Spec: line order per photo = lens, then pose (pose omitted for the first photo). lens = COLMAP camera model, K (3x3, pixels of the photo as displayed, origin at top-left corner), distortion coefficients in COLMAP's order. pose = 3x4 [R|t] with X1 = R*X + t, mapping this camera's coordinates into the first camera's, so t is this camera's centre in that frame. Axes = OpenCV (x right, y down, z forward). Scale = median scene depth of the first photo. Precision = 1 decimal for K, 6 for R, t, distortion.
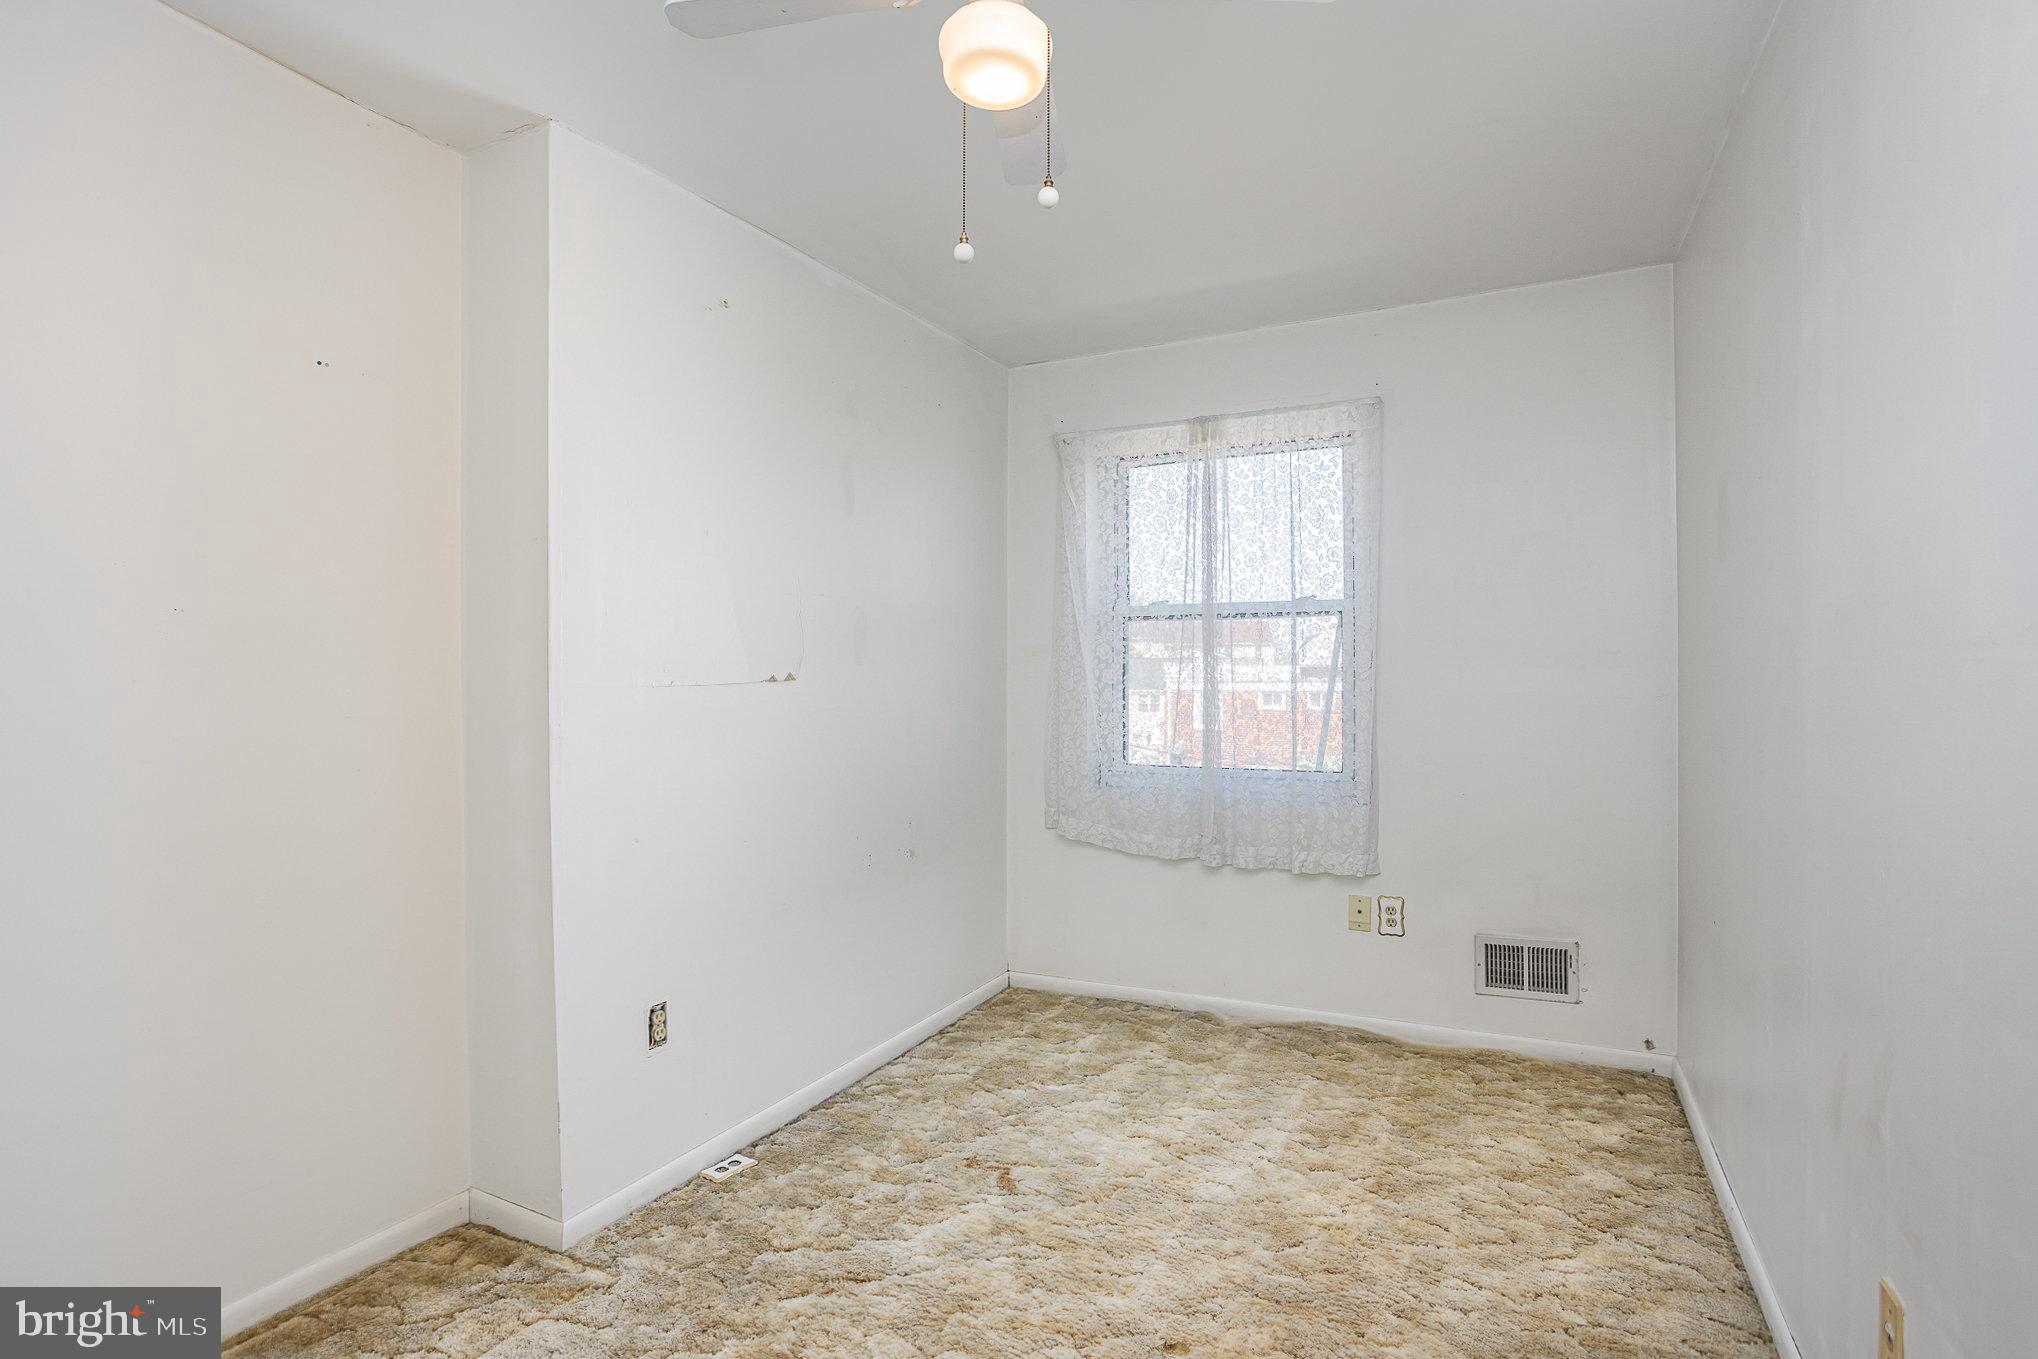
lens RADIAL K [[996.1, 0, 1018.7], [0, 996.1, 680.8], [0, 0, 1]] dist [-0.049499, 0.020931]
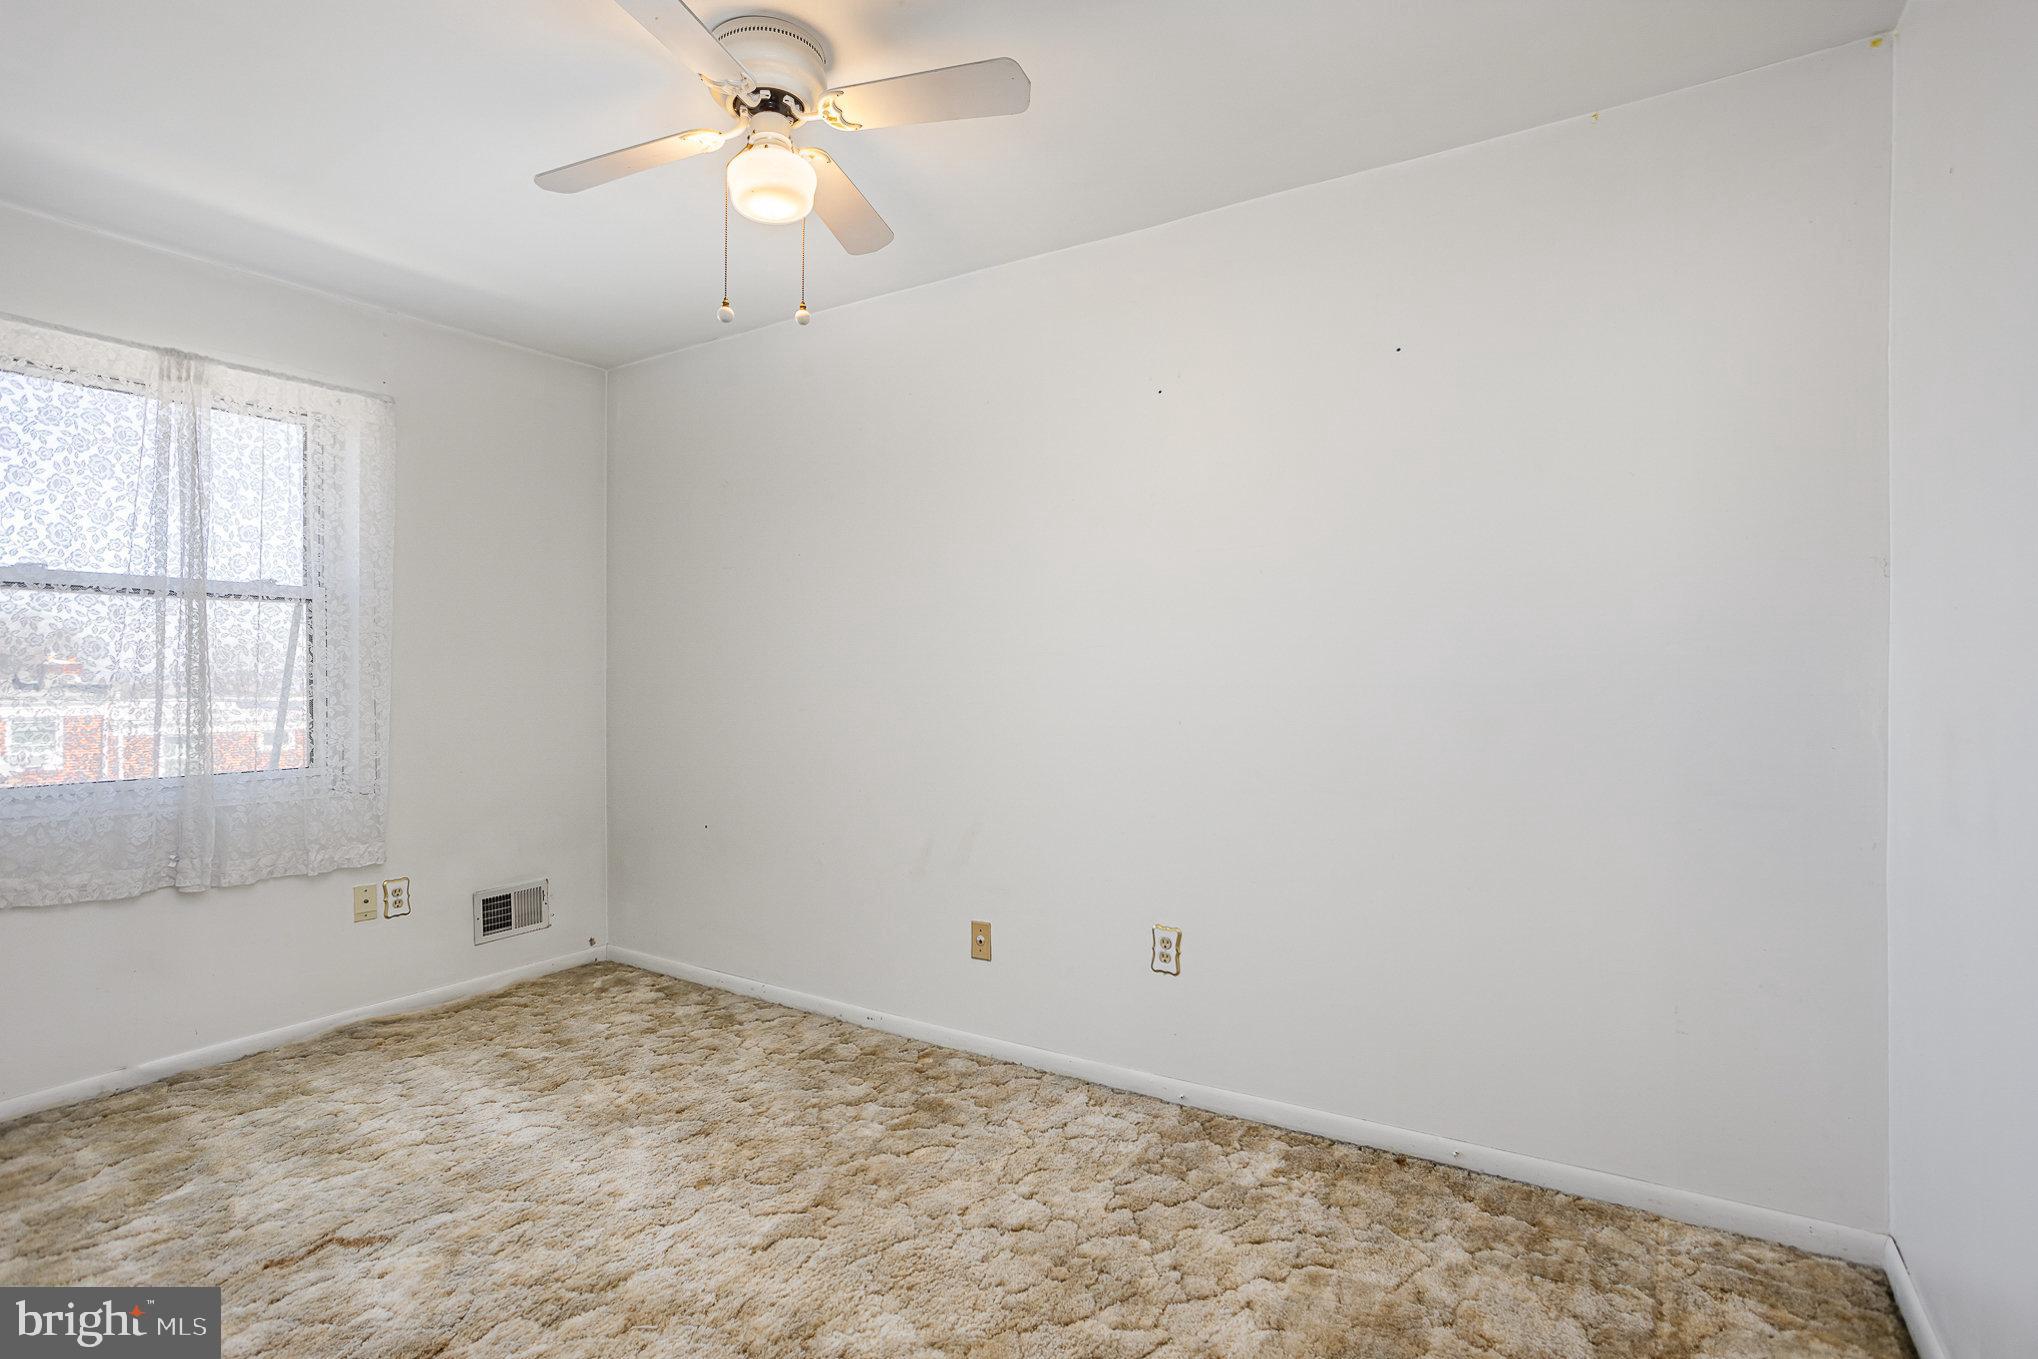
lens RADIAL K [[996.1, 0, 1002.1], [0, 996.1, 678.9], [0, 0, 1]] dist [-0.049499, 0.020931]
pose [[0.121260, 0.000893, 0.992620, -0.591052], [0.003939, 0.999991, -0.001381, 0.011748], [-0.992613, 0.004077, 0.121255, 0.247514]]
